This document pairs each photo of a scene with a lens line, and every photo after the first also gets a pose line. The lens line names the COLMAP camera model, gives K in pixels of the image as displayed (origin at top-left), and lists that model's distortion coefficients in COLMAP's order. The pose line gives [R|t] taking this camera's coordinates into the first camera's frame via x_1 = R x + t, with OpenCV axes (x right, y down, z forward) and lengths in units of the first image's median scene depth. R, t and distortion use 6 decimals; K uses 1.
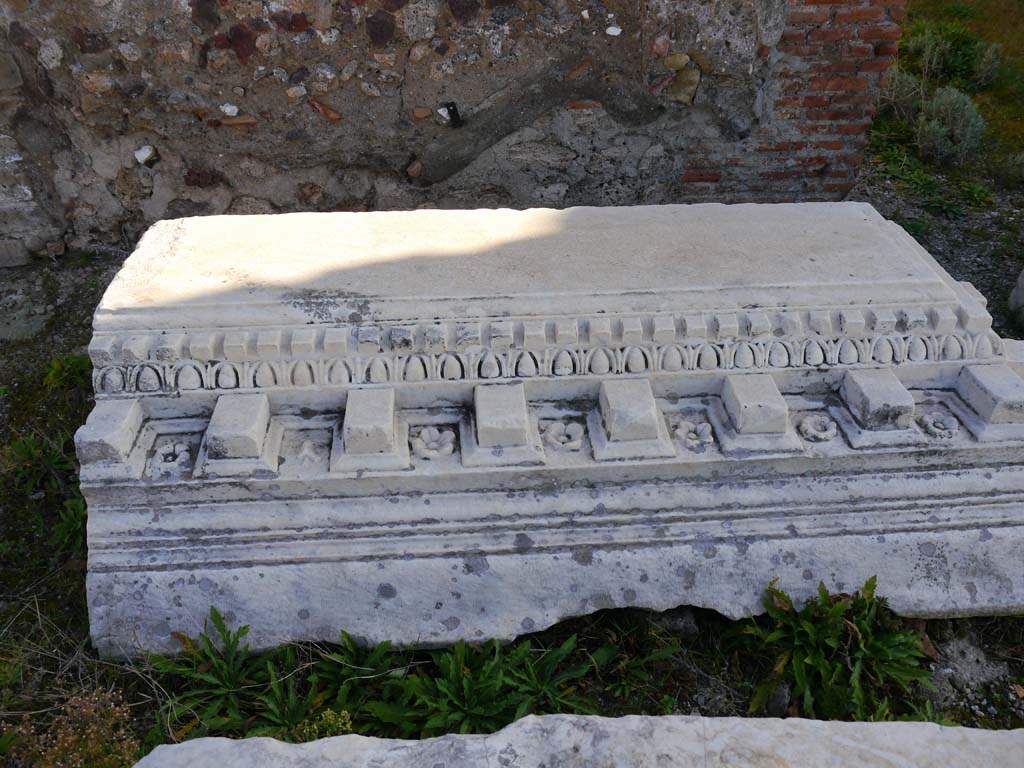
lens RADIAL K [[846.7, 0, 505.4], [0, 846.7, 384.3], [0, 0, 1]] dist [-0.052852, 0.032104]
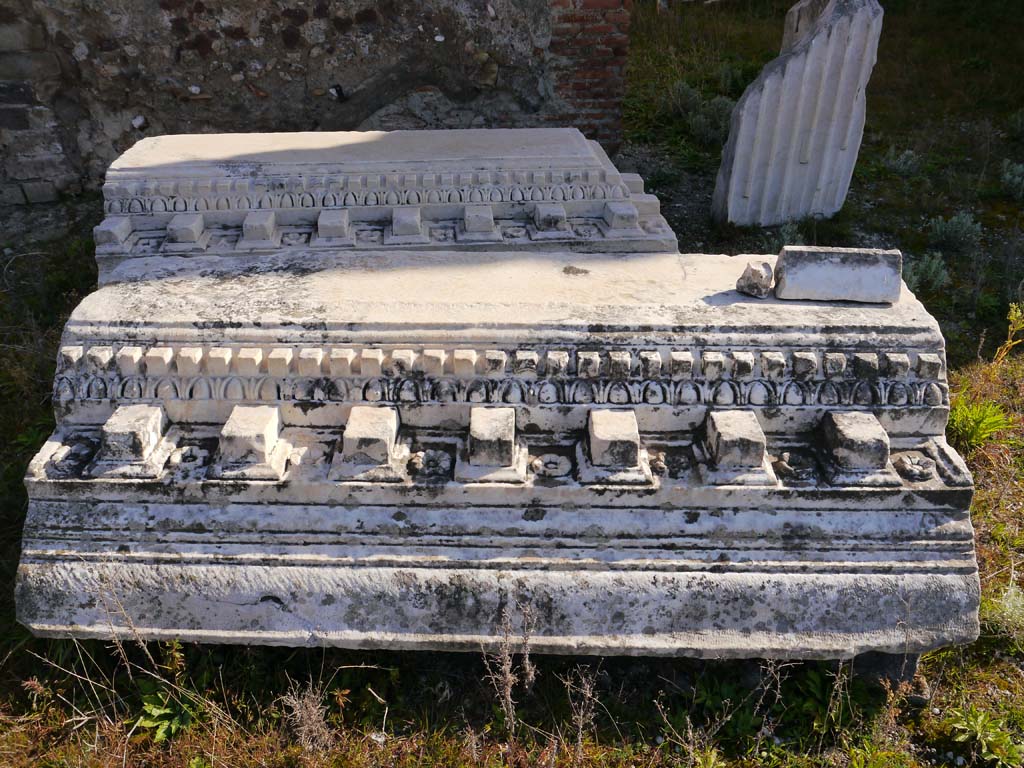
lens RADIAL K [[846.7, 0, 511.0], [0, 846.7, 387.6], [0, 0, 1]] dist [-0.052852, 0.032104]
pose [[0.999849, -0.006533, 0.016109, 0.237353], [0.007967, 0.995853, -0.090625, 0.381815], [-0.015450, 0.090740, 0.995755, -0.521276]]
